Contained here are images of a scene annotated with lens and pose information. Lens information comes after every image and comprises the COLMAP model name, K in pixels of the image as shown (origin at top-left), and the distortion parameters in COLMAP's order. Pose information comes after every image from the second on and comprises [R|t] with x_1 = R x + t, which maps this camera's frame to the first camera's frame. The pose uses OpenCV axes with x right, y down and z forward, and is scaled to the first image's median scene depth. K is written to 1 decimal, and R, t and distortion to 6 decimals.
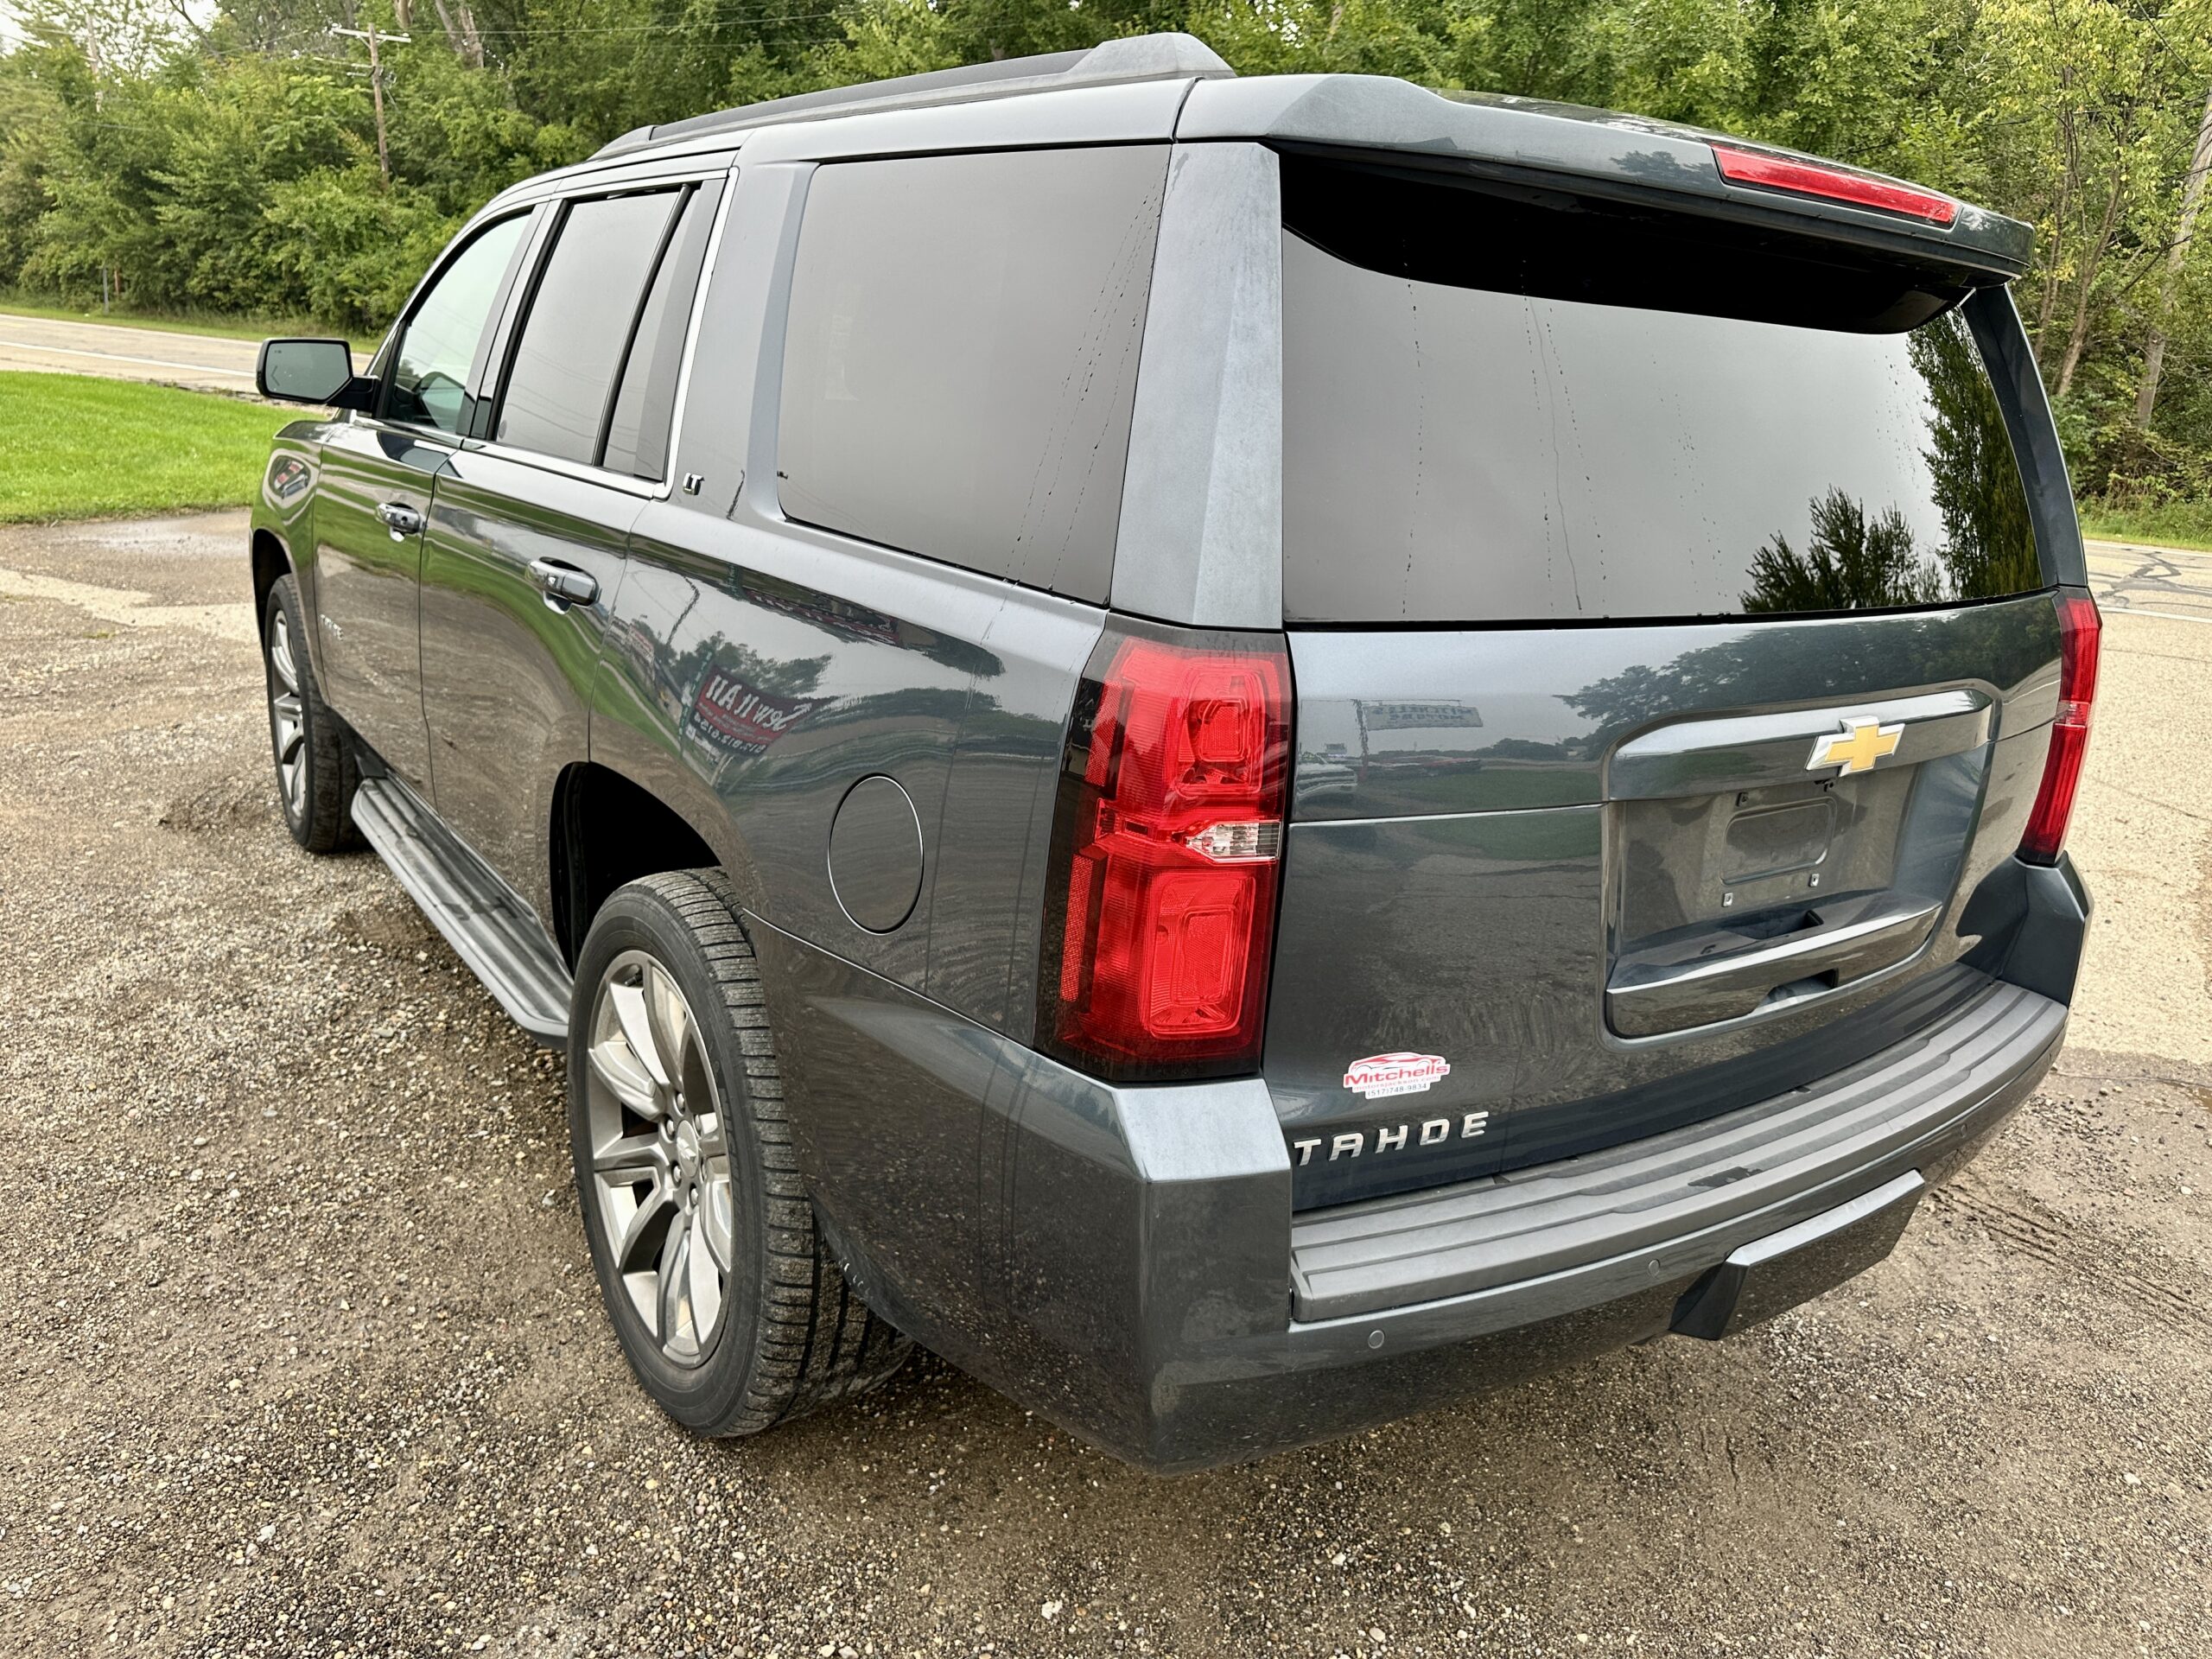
lens RADIAL K [[1595.1, 0, 1125.4], [0, 1595.1, 818.3], [0, 0, 1]] dist [0.009716, -0.018079]
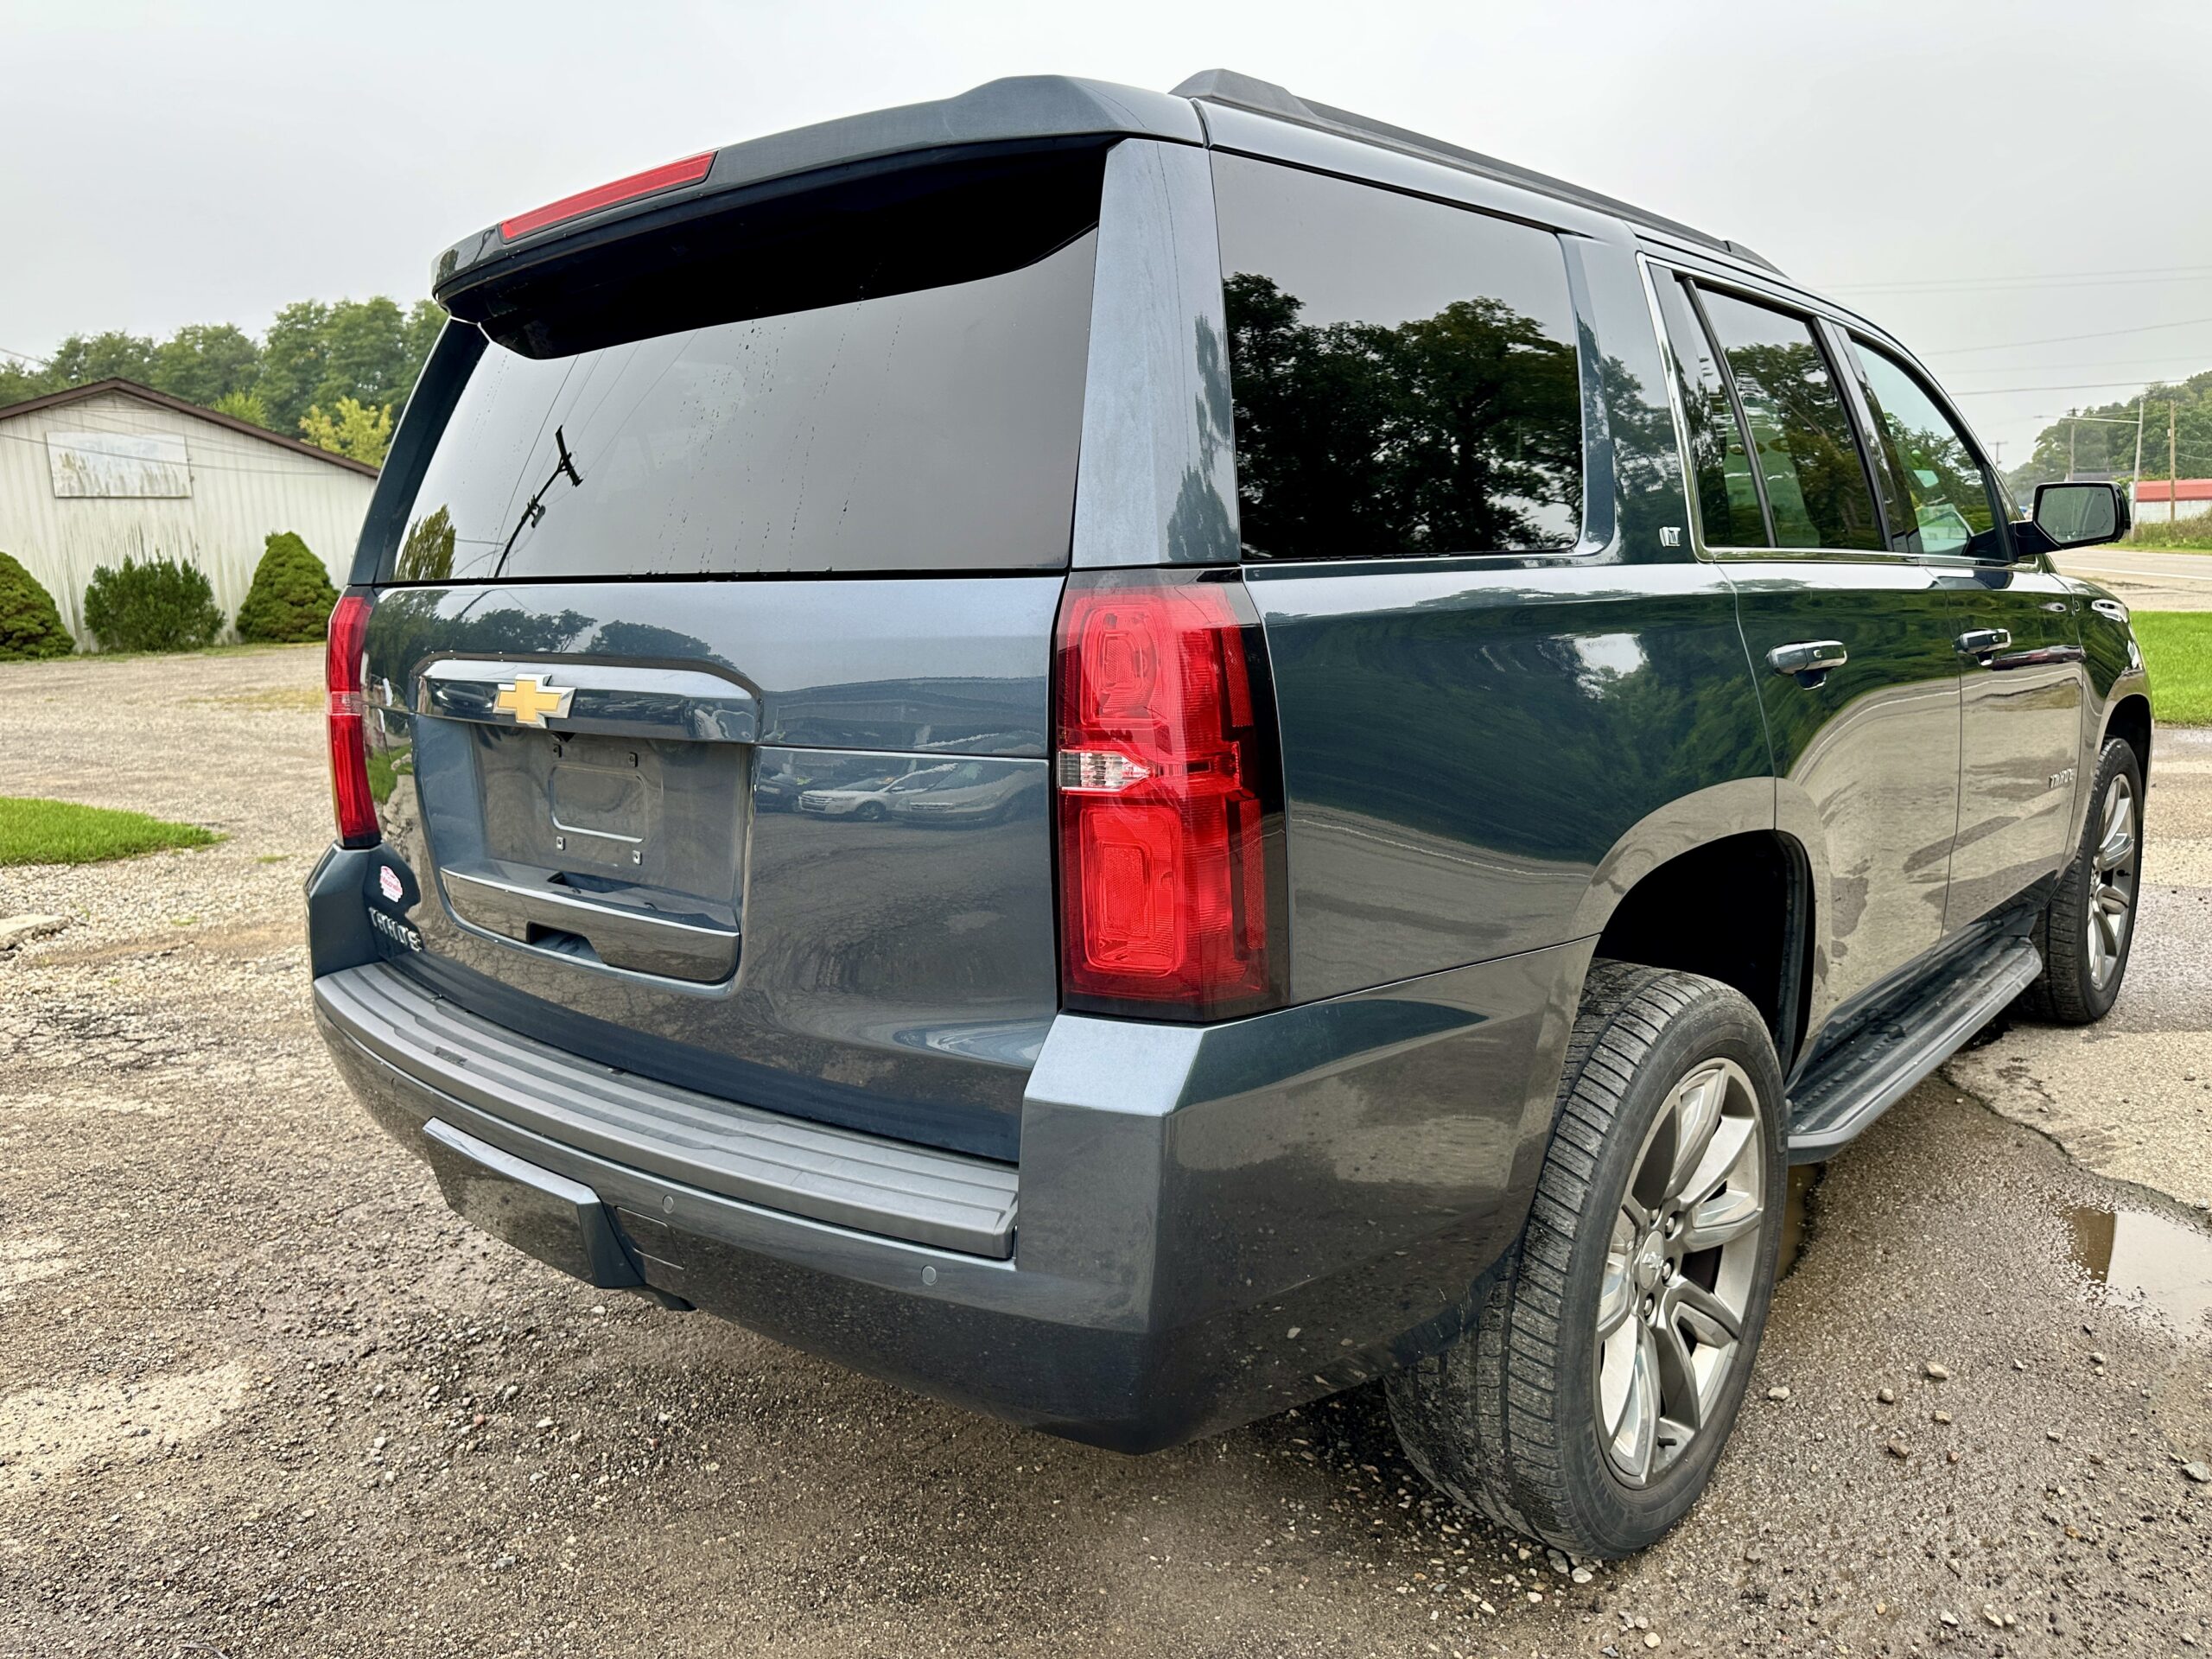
lens RADIAL K [[1595.1, 0, 1113.1], [0, 1595.1, 829.0], [0, 0, 1]] dist [0.009716, -0.018079]
pose [[0.213633, 0.080891, -0.973559, 1.691763], [-0.231230, 0.972435, 0.030057, -0.089490], [0.949154, 0.218695, 0.226448, 1.222685]]
